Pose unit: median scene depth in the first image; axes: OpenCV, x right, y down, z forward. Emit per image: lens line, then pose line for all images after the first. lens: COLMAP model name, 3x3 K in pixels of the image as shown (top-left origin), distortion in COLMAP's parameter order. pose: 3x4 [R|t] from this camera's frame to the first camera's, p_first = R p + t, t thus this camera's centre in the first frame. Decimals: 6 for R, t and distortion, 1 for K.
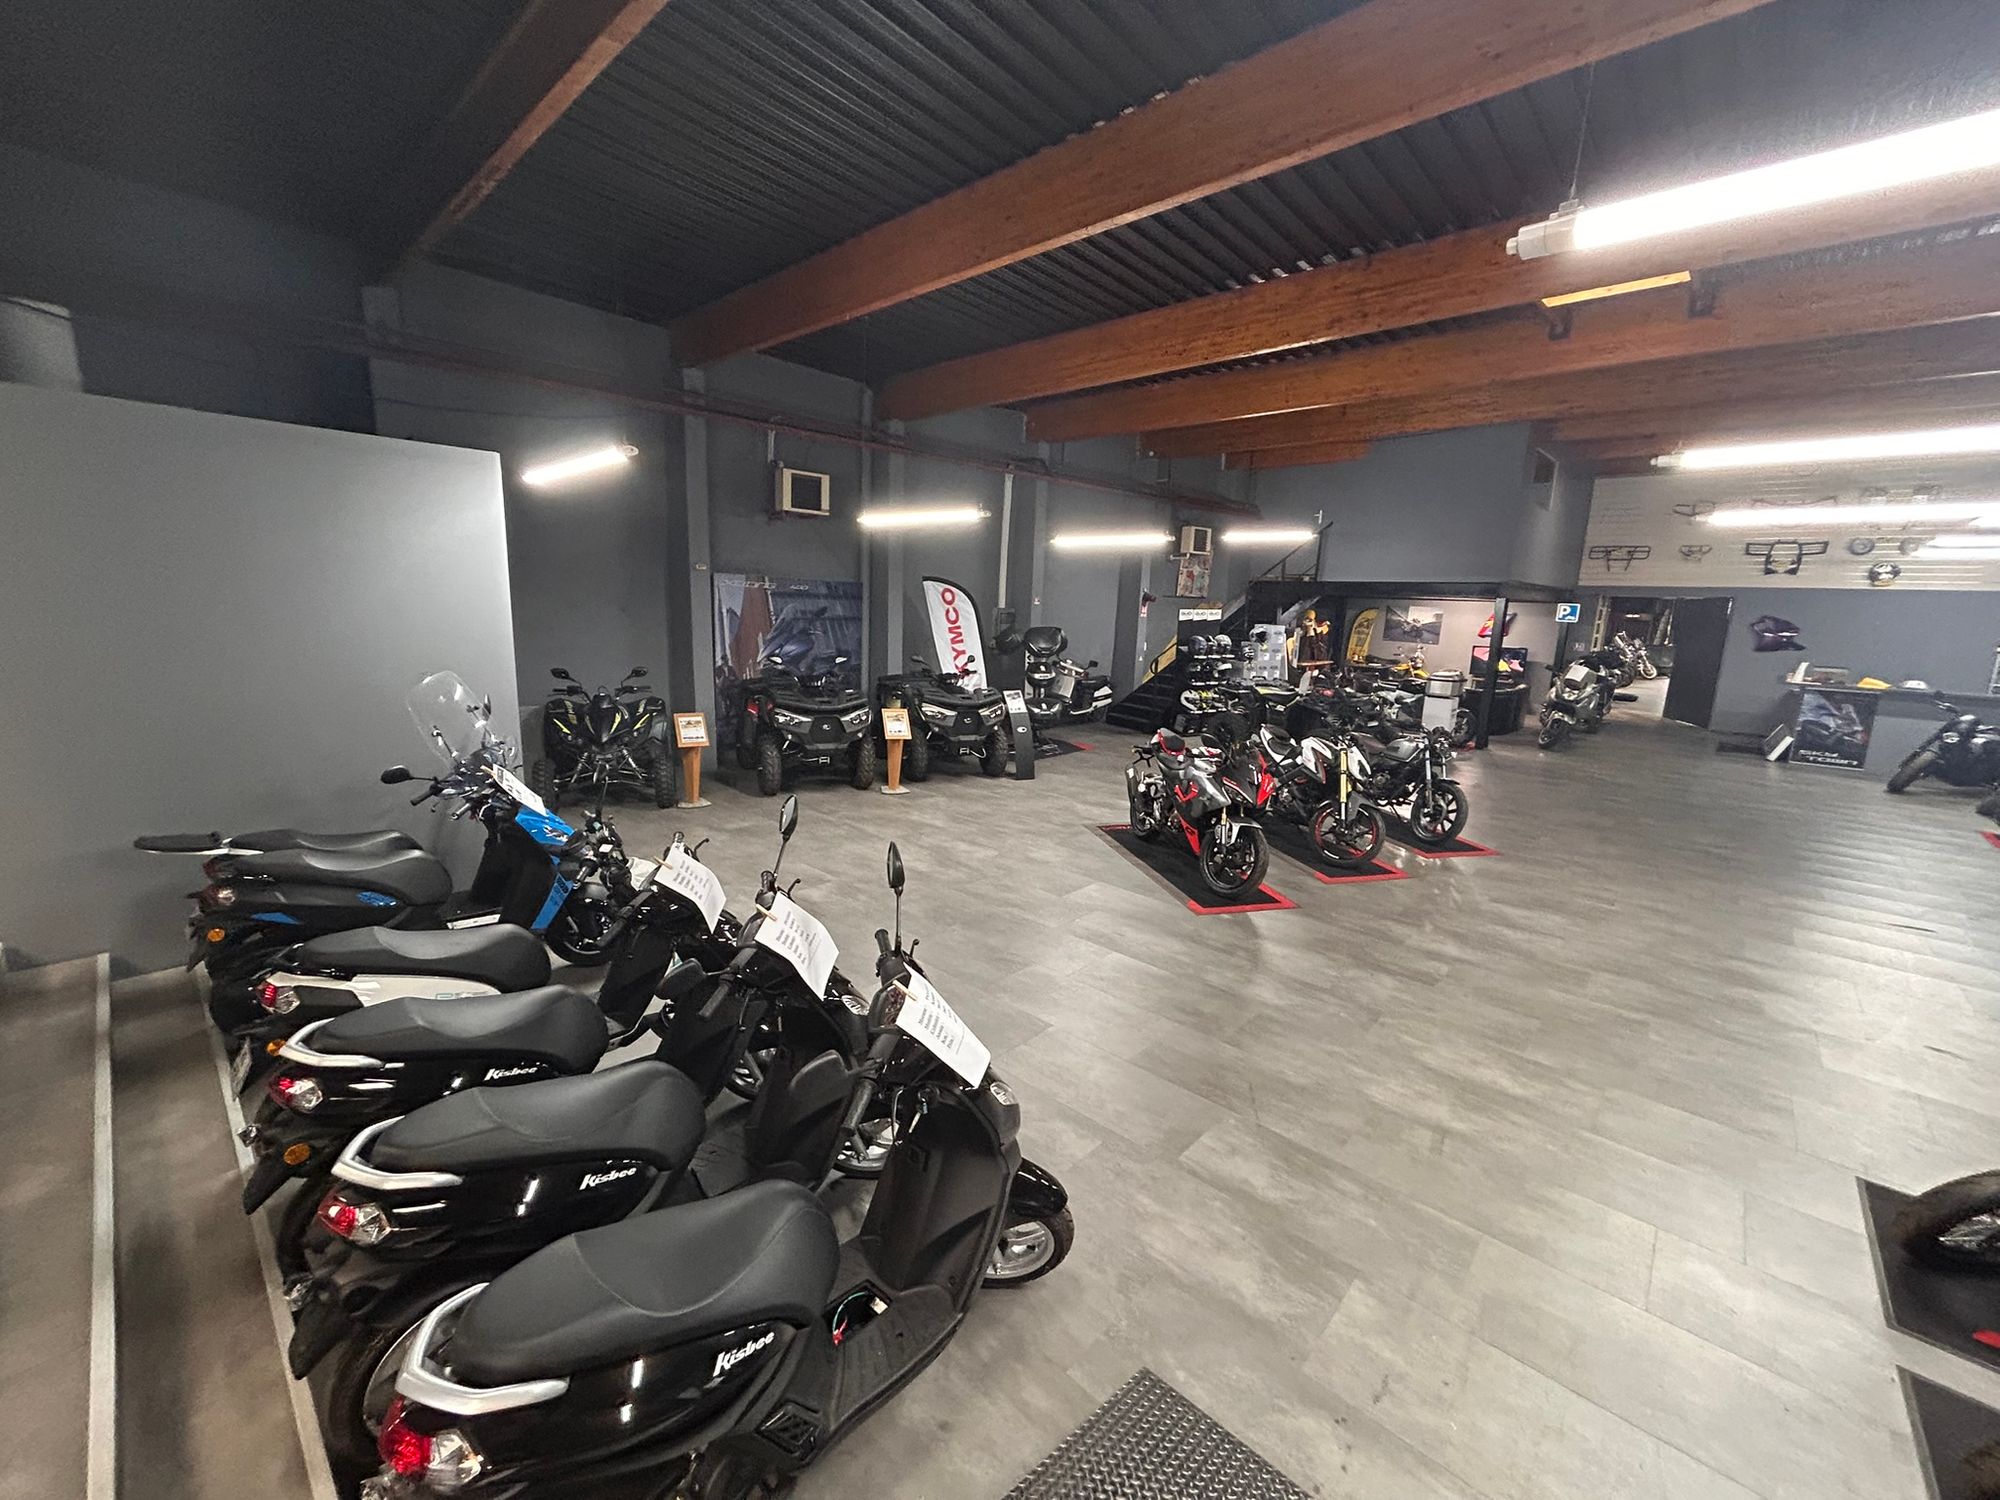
lens RADIAL K [[792.6, 0, 1000.0], [0, 792.6, 750.0], [0, 0, 1]] dist [-0.001037, 0.000045]
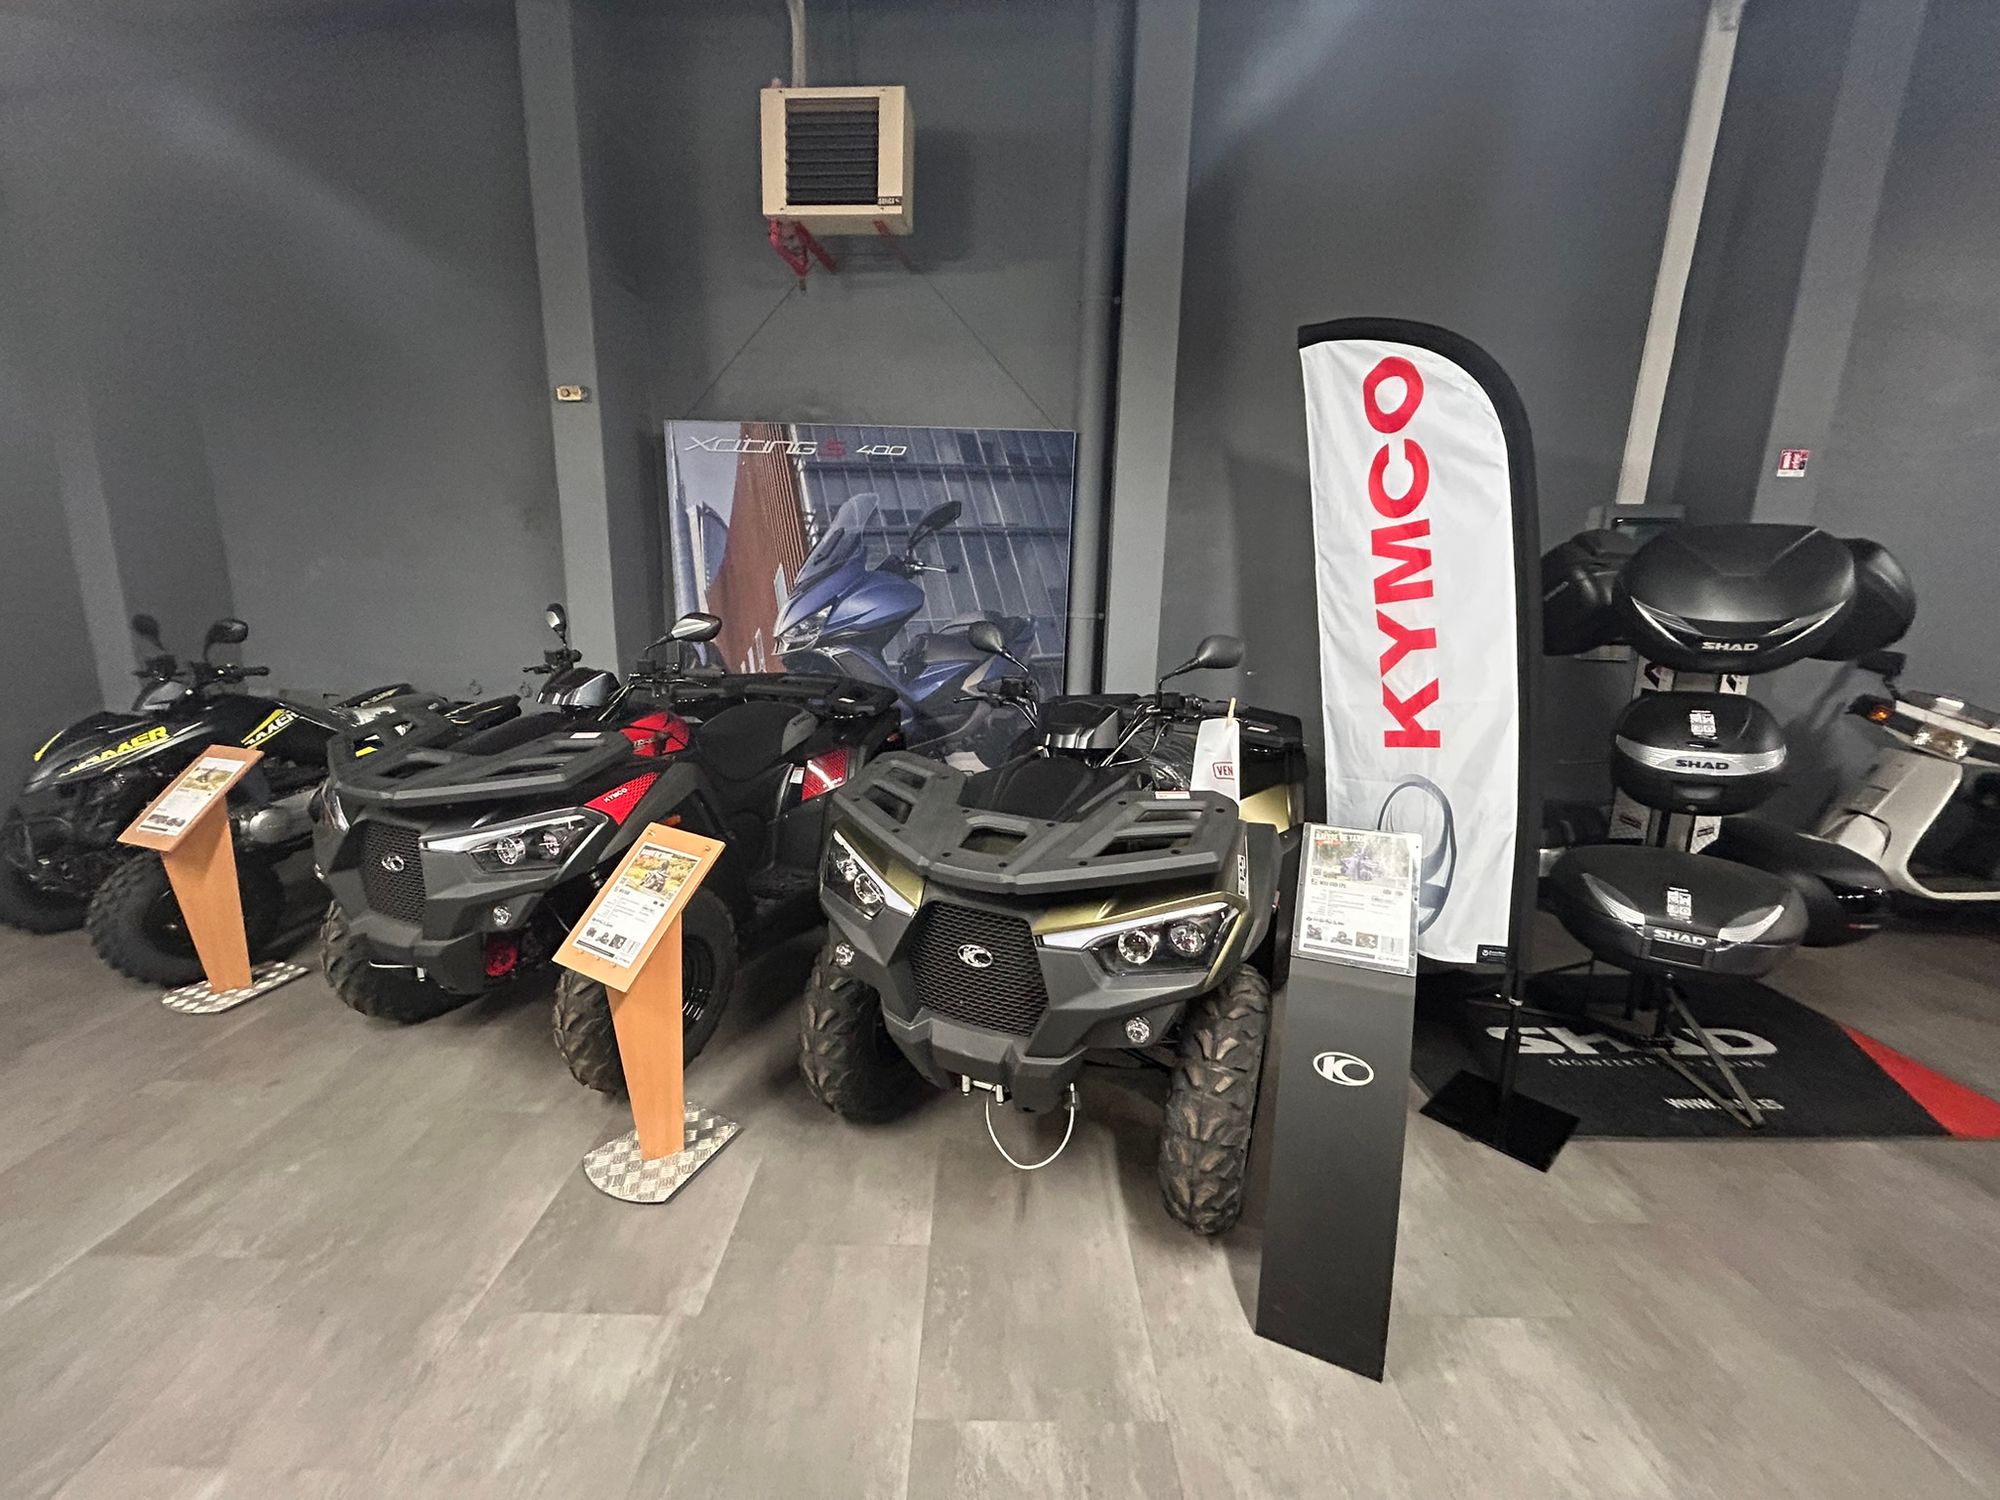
lens RADIAL K [[792.6, 0, 1000.0], [0, 792.6, 750.0], [0, 0, 1]] dist [-0.001037, 0.000045]
pose [[0.681720, 0.133671, -0.719299, 0.085833], [-0.137634, 0.989045, 0.053356, -0.089382], [0.718551, 0.062627, 0.692649, 0.788400]]
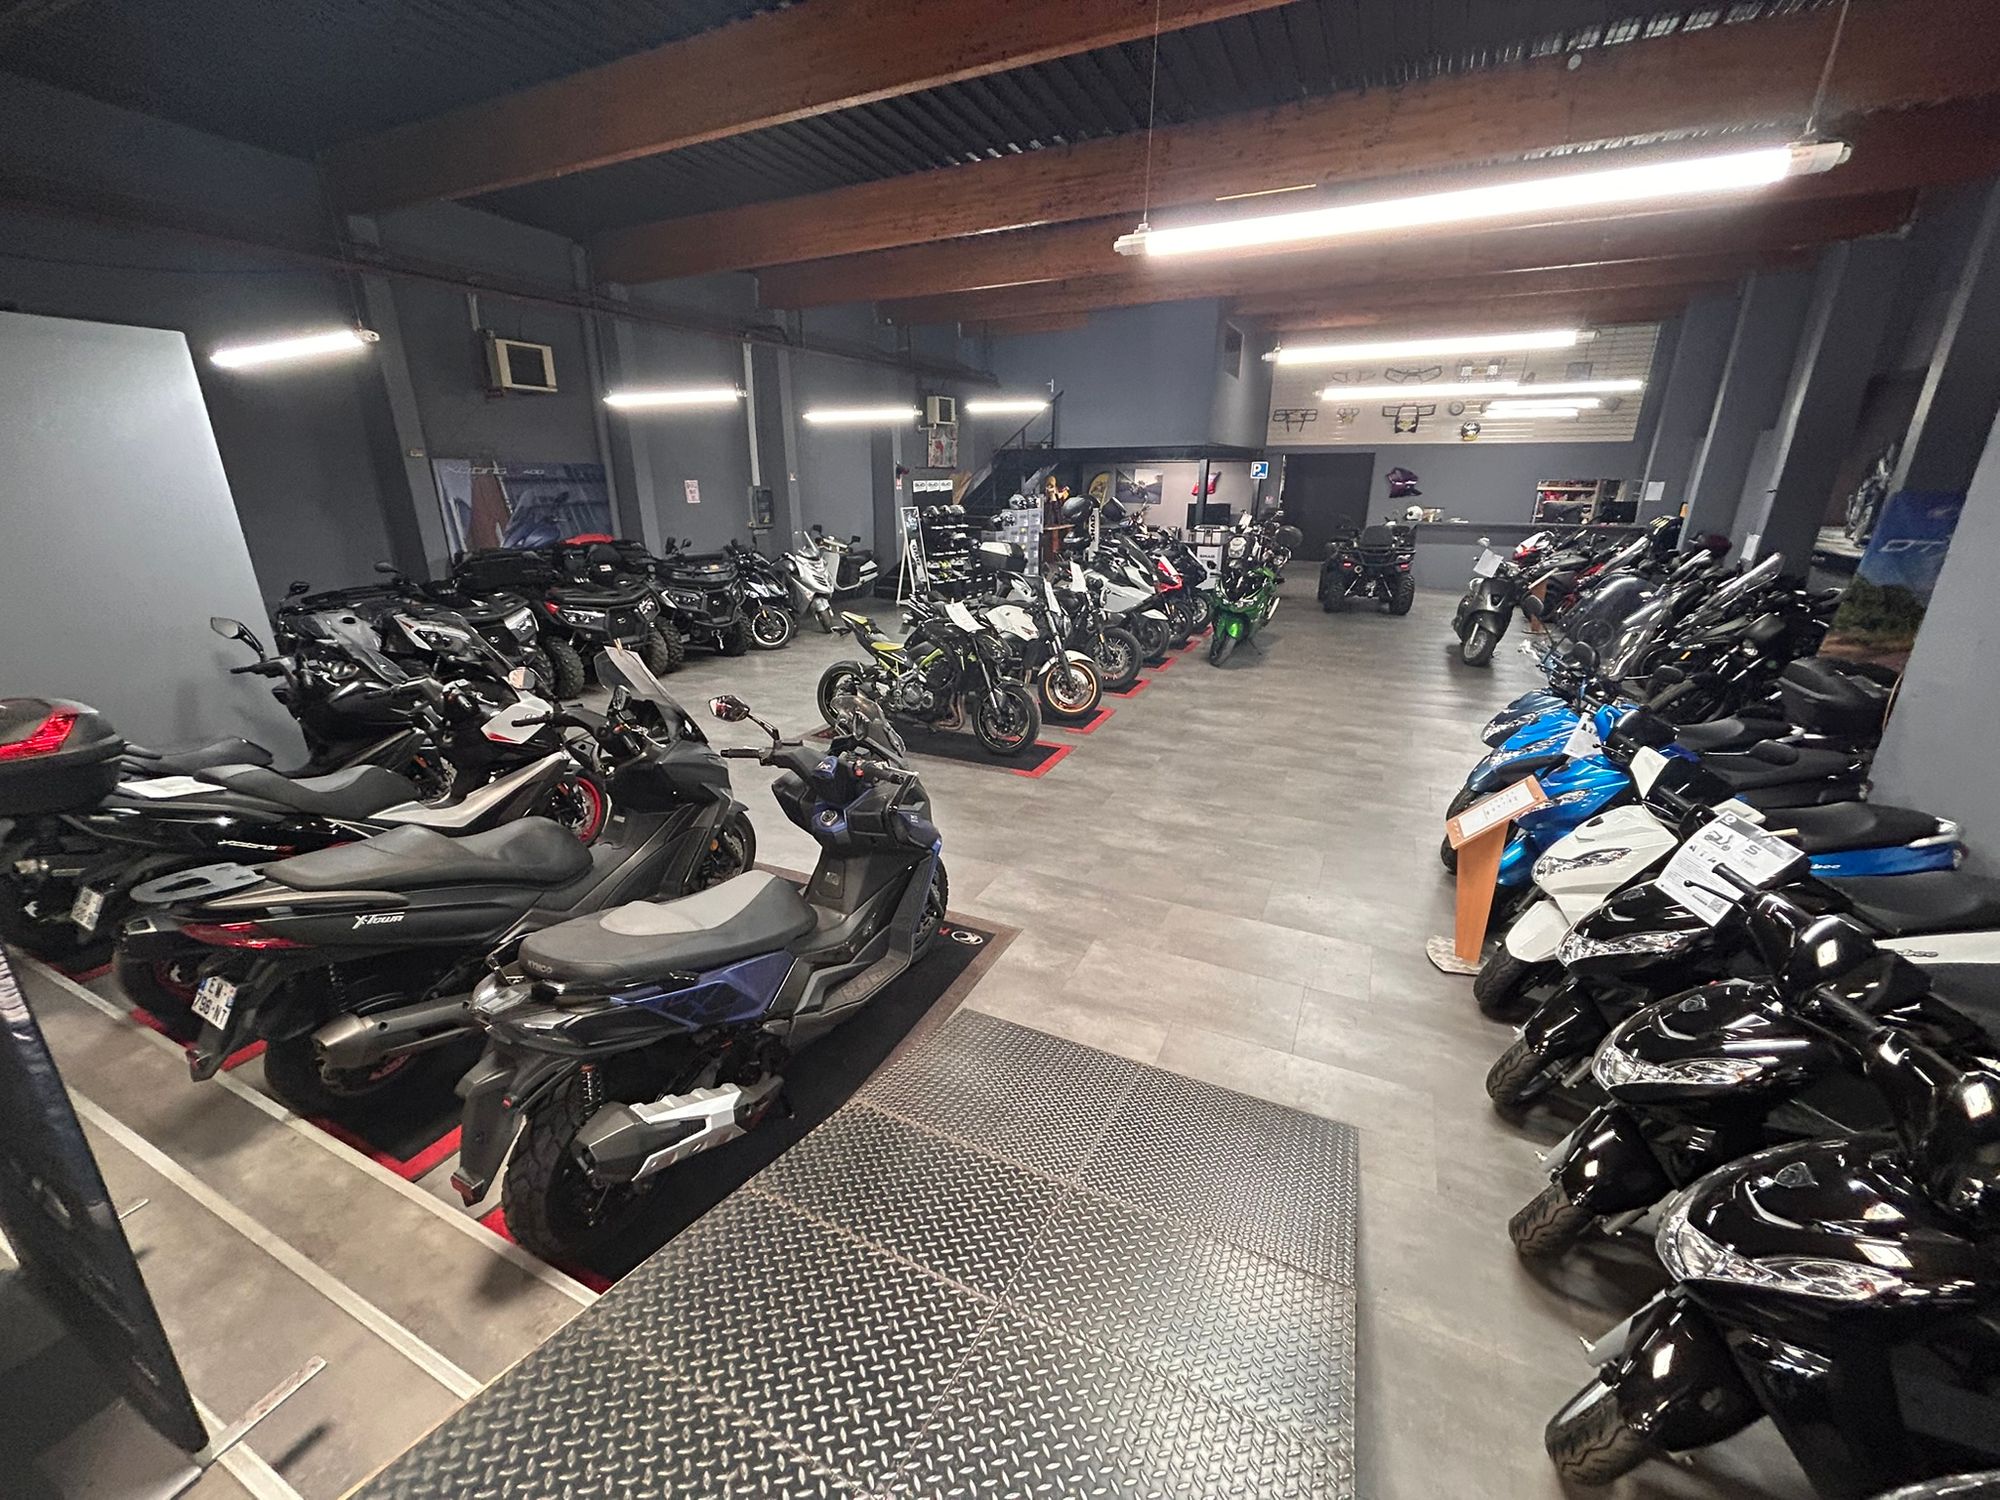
lens RADIAL K [[806.9, 0, 1000.0], [0, 806.9, 750.0], [0, 0, 1]] dist [0.005713, -0.008532]
pose [[0.954600, -0.127680, 0.269142, -0.026560], [0.087271, 0.983714, 0.157134, 0.016236], [-0.284821, -0.126512, 0.950196, -0.106281]]
